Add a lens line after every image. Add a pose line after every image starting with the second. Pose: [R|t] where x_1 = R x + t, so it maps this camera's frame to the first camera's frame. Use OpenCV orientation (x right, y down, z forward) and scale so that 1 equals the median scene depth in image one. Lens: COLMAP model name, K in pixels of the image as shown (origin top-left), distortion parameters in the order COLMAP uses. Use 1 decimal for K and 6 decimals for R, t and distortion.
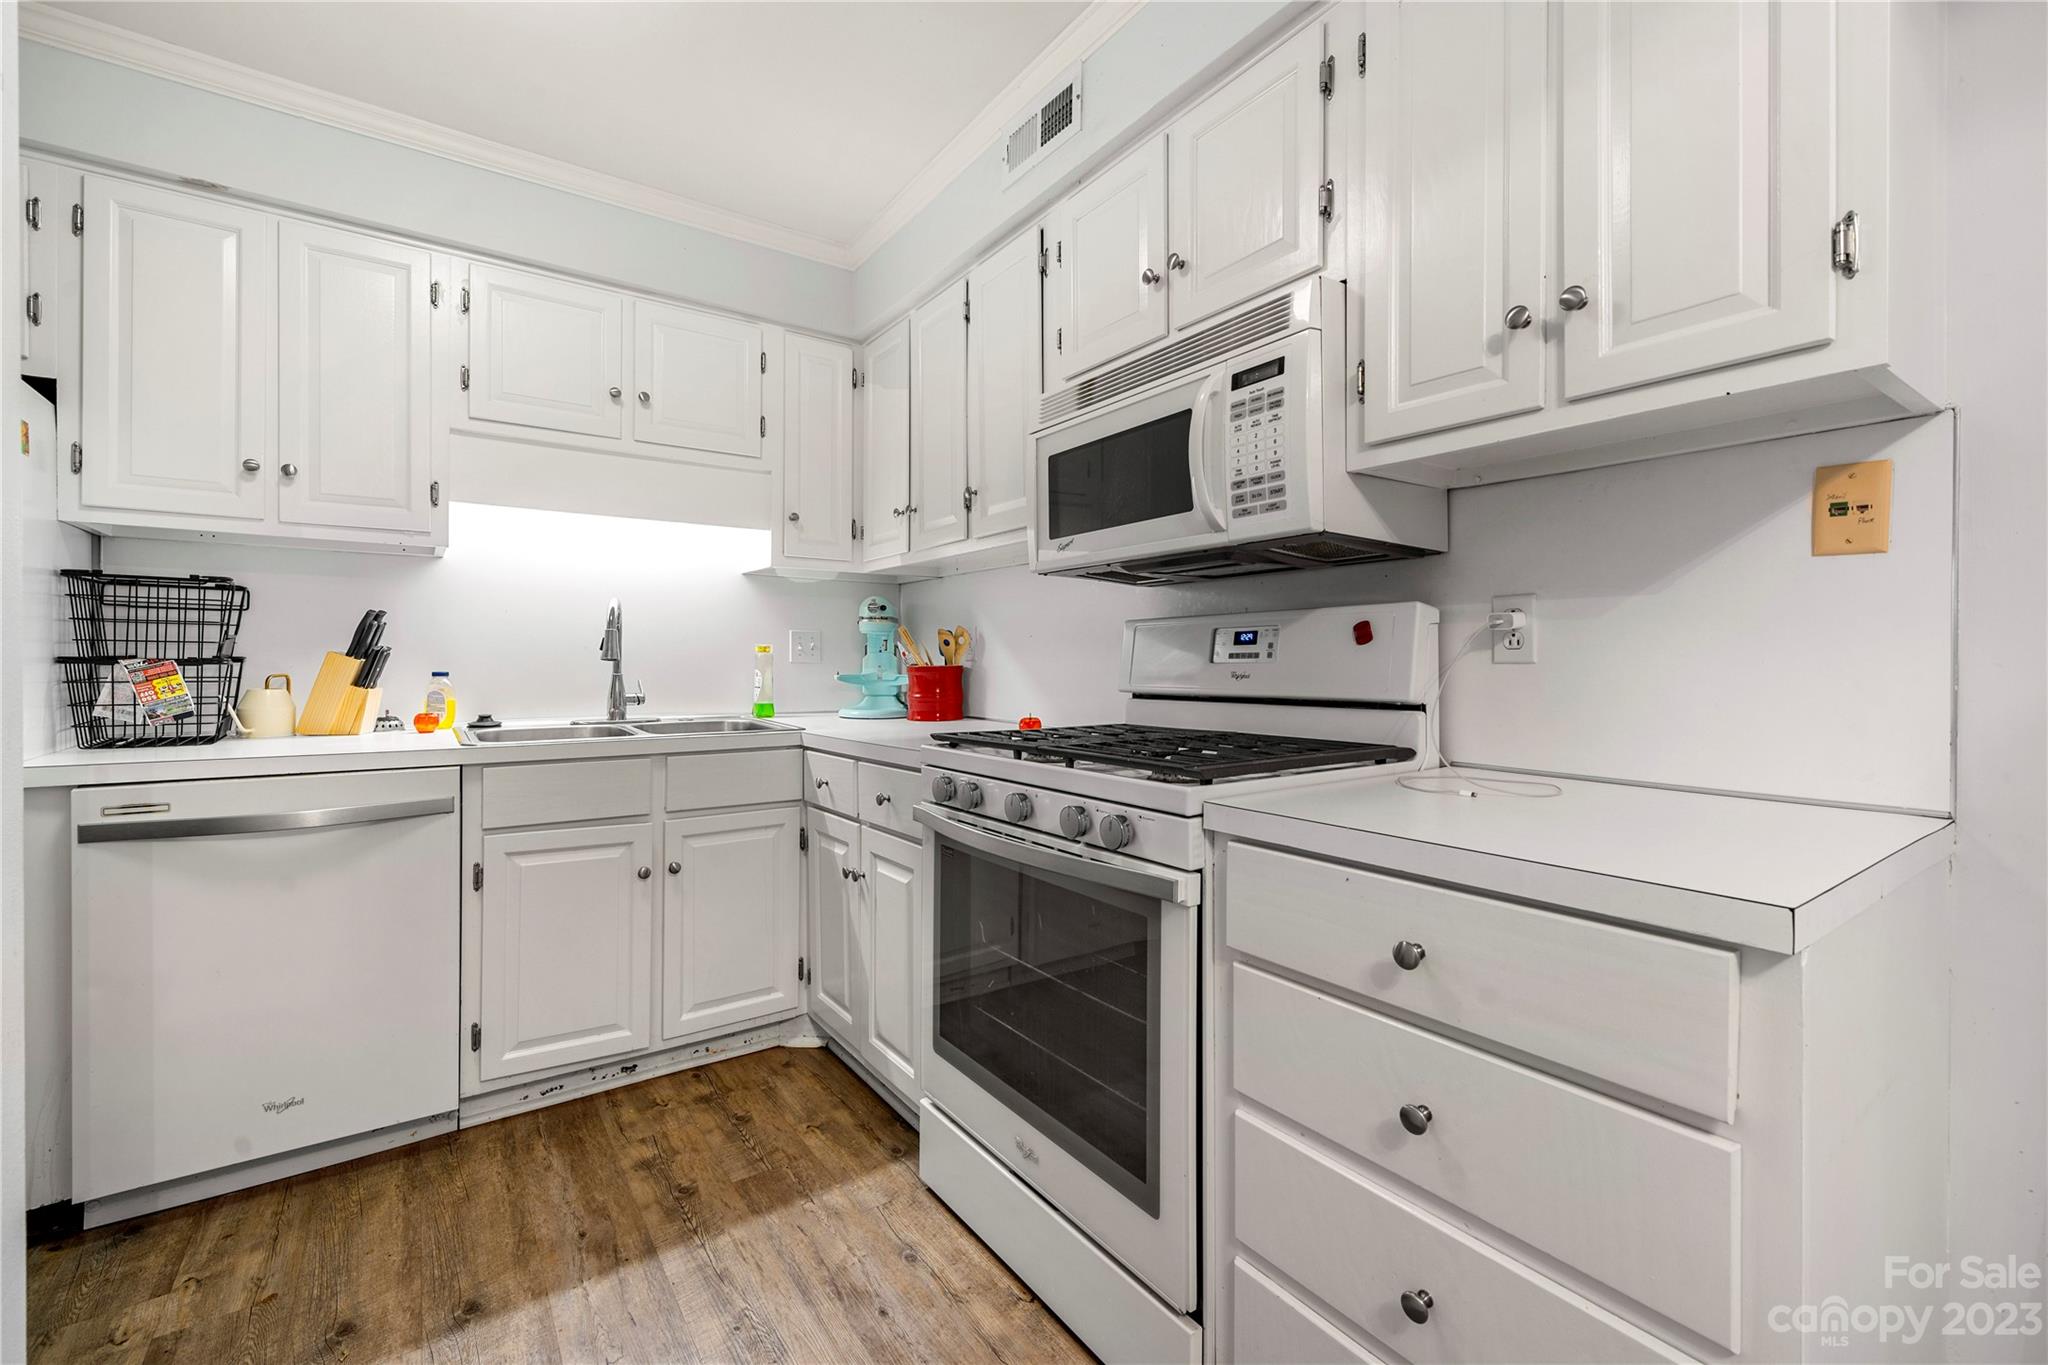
lens RADIAL K [[860.8, 0, 1020.3], [0, 860.8, 661.4], [0, 0, 1]] dist [0.000590, 0.000008]
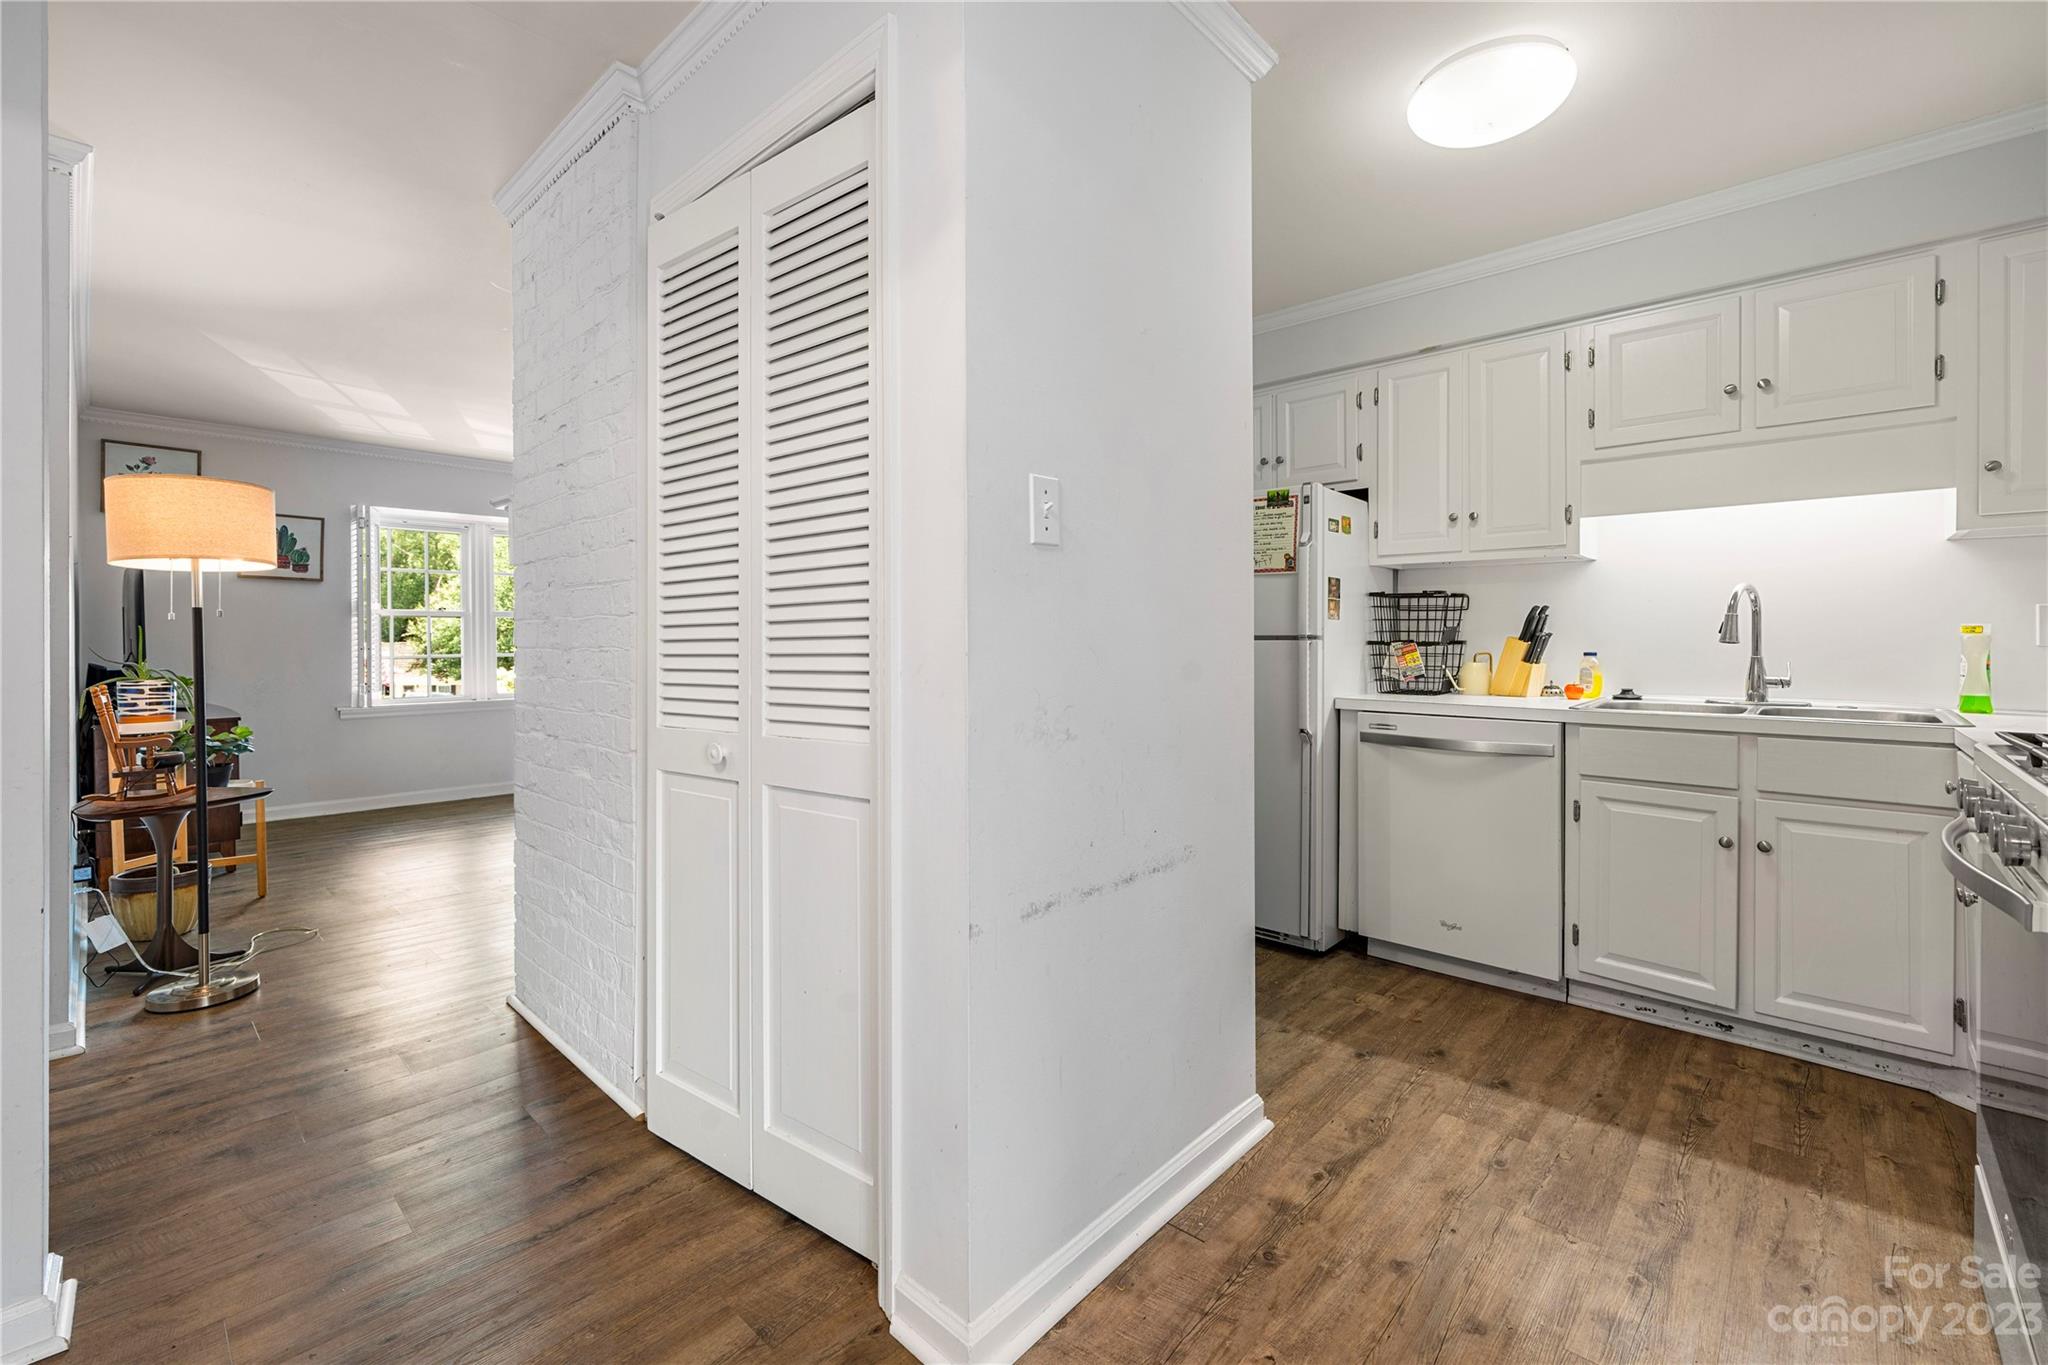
lens RADIAL K [[857.6, 0, 1028.8], [0, 857.6, 645.8], [0, 0, 1]] dist [-0.000150, -0.000266]
pose [[0.212524, 0.003222, -0.977151, 0.408435], [-0.002007, 0.999994, 0.002861, 0.000971], [0.977154, 0.001353, 0.212529, -0.068234]]
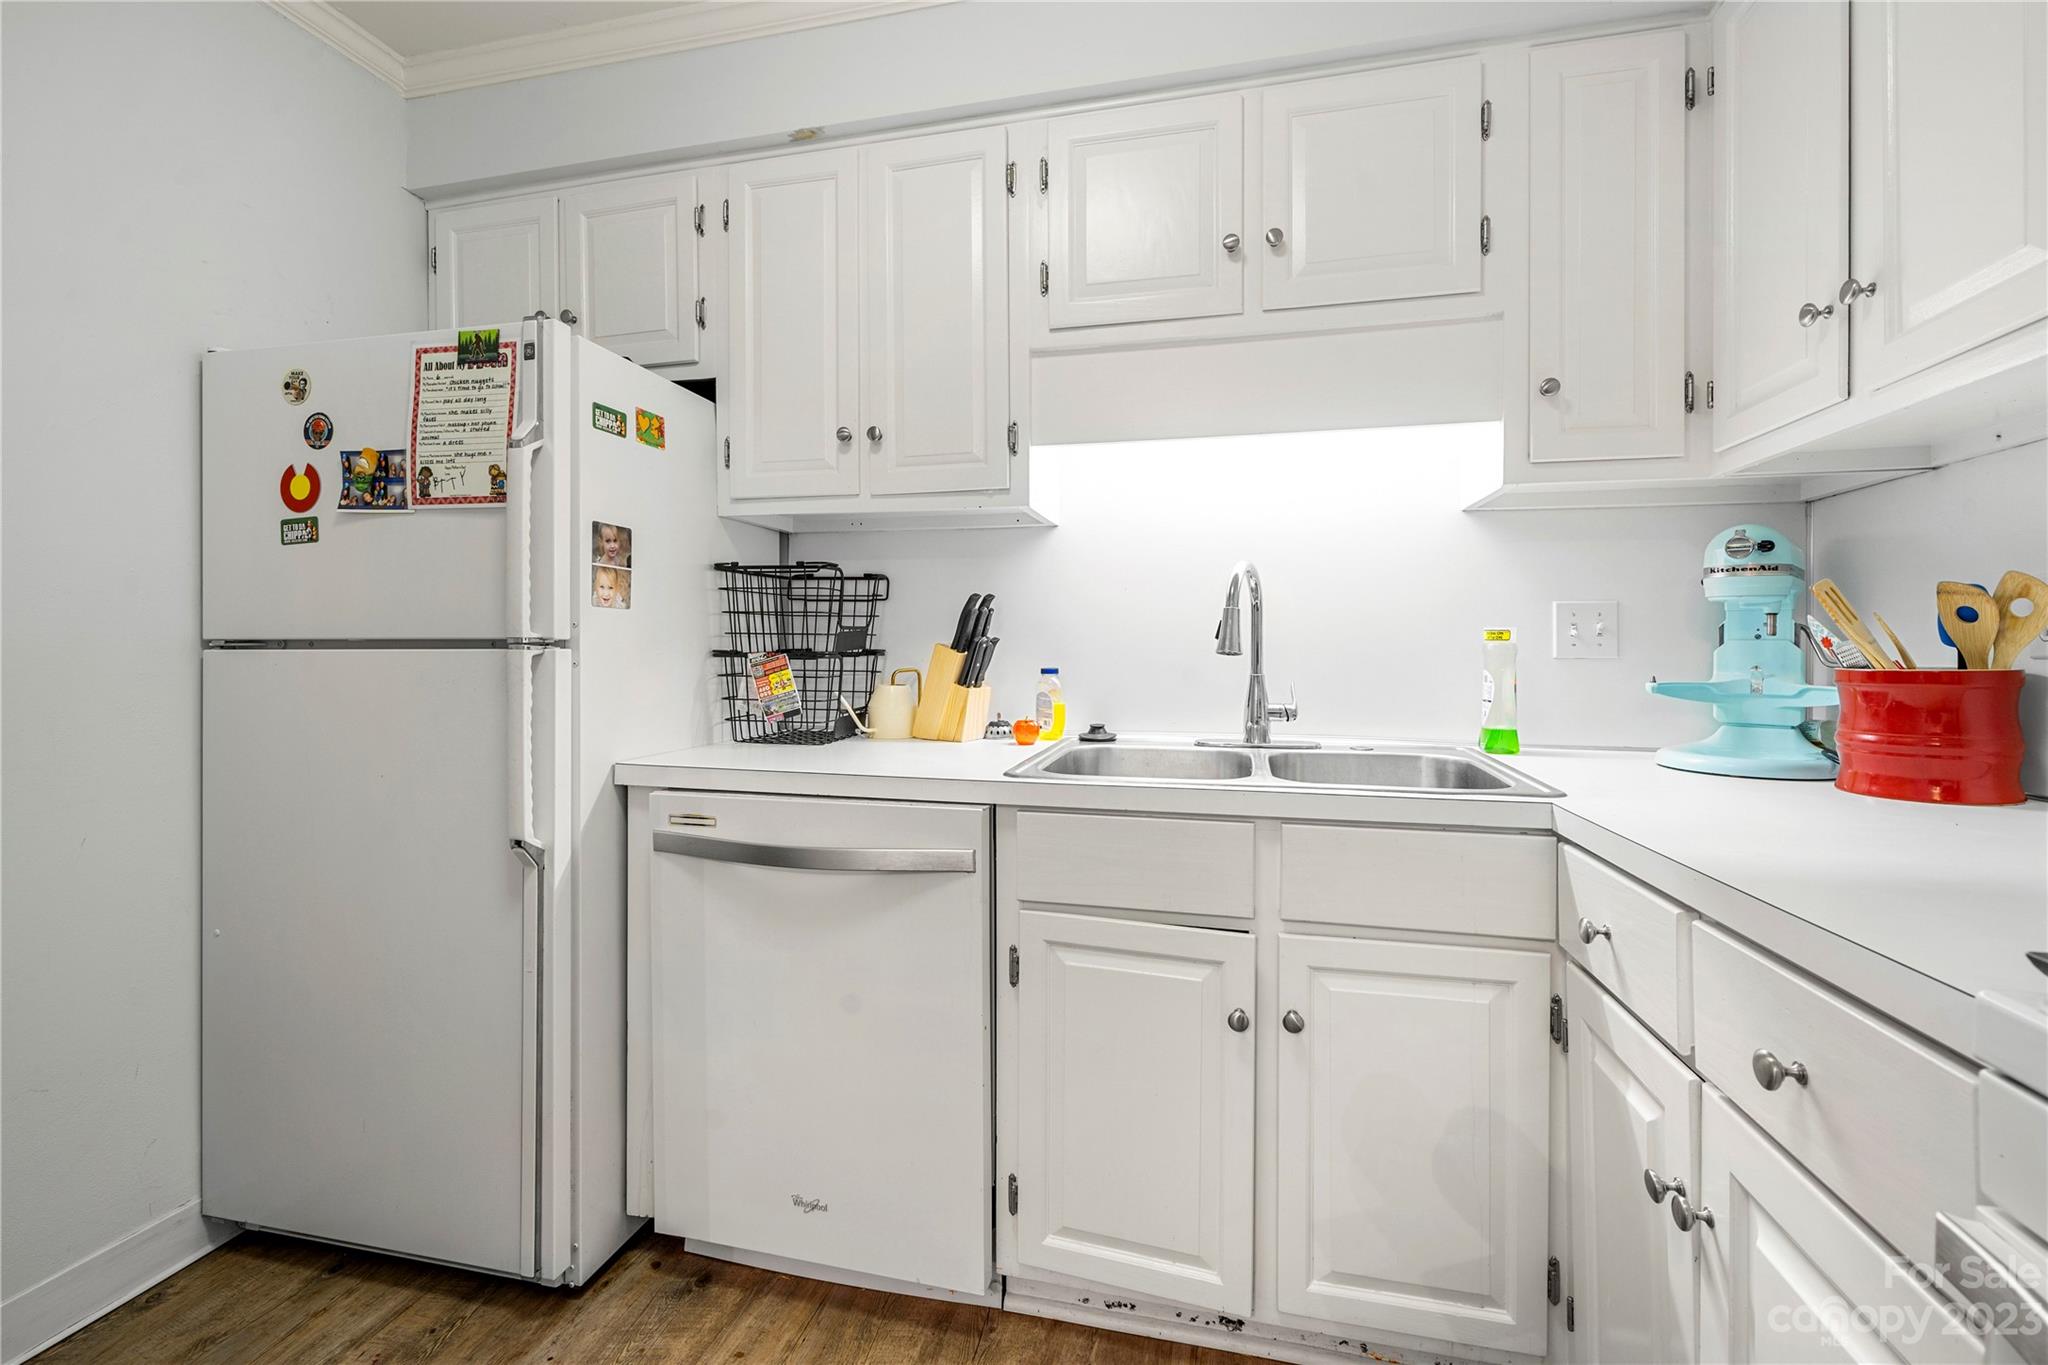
lens RADIAL K [[878.2, 0, 1017.1], [0, 878.2, 649.0], [0, 0, 1]] dist [-0.000112, 0.000294]
pose [[0.654841, -0.000680, -0.755767, -0.084063], [-0.001750, 0.999996, -0.002416, -0.003995], [0.755765, 0.002905, 0.654836, 0.487534]]
